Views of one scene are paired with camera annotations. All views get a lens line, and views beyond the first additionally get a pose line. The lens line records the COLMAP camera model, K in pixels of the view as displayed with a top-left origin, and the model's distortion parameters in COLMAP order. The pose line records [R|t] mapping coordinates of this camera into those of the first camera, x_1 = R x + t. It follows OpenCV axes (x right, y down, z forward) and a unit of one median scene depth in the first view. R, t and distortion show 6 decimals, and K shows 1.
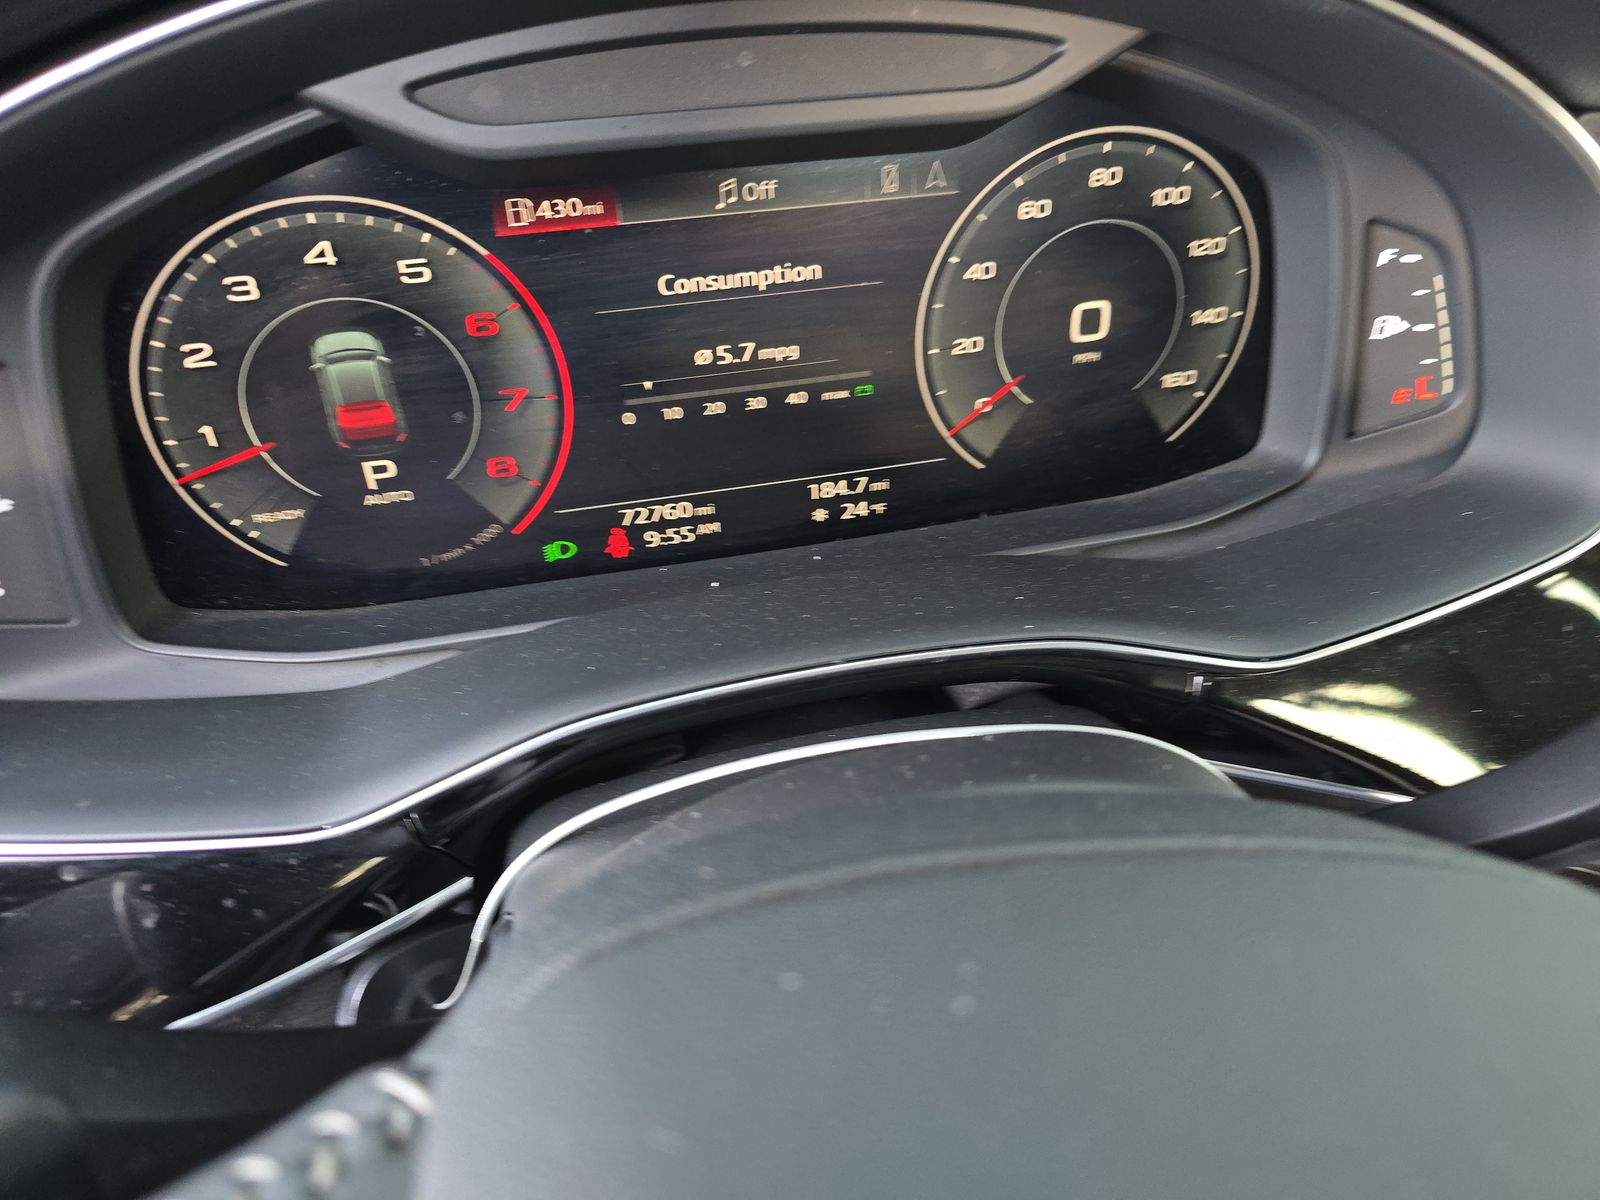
lens RADIAL K [[1088.3, 0, 835.4], [0, 1088.3, 595.8], [0, 0, 1]] dist [0.033011, -0.050714]
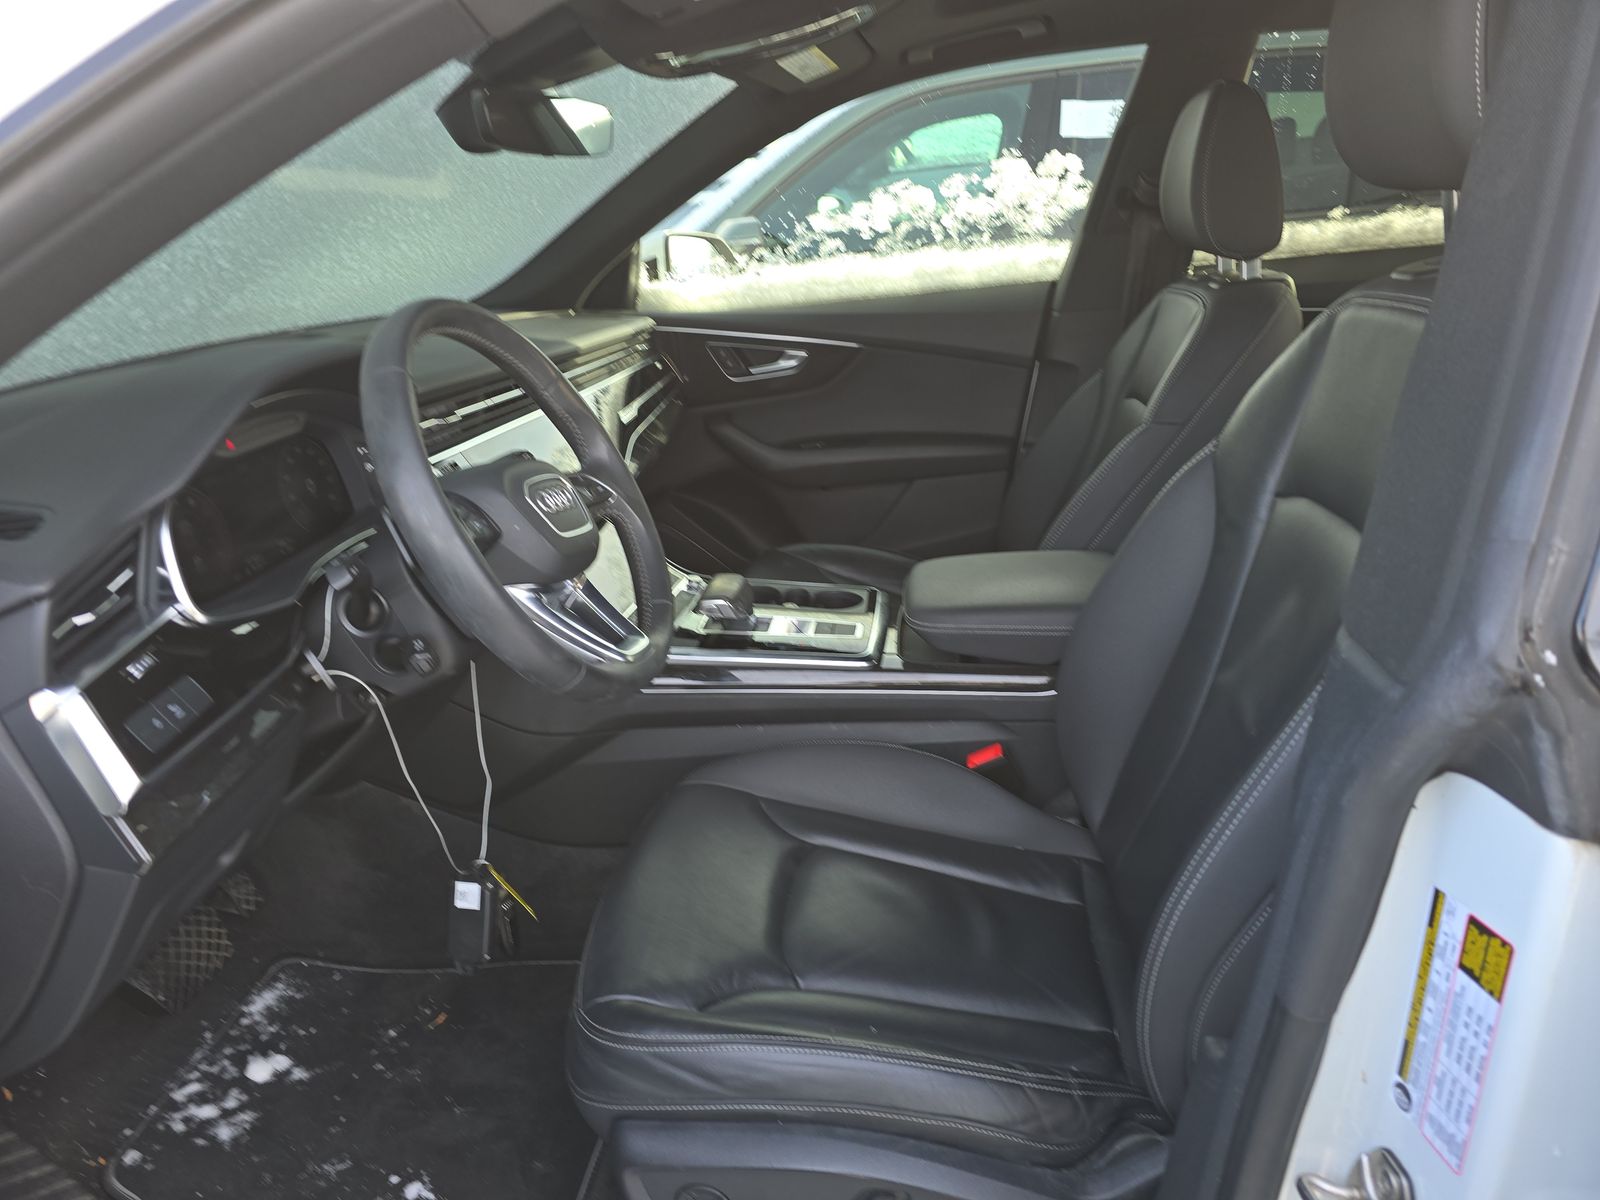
lens RADIAL K [[1063.8, 0, 806.5], [0, 1063.8, 601.9], [0, 0, 1]] dist [0.061700, -0.048611]
pose [[0.346361, -0.349037, 0.870751, -2.654371], [0.638677, 0.767603, 0.053643, 0.993946], [-0.687115, 0.537549, 0.488789, -1.852844]]
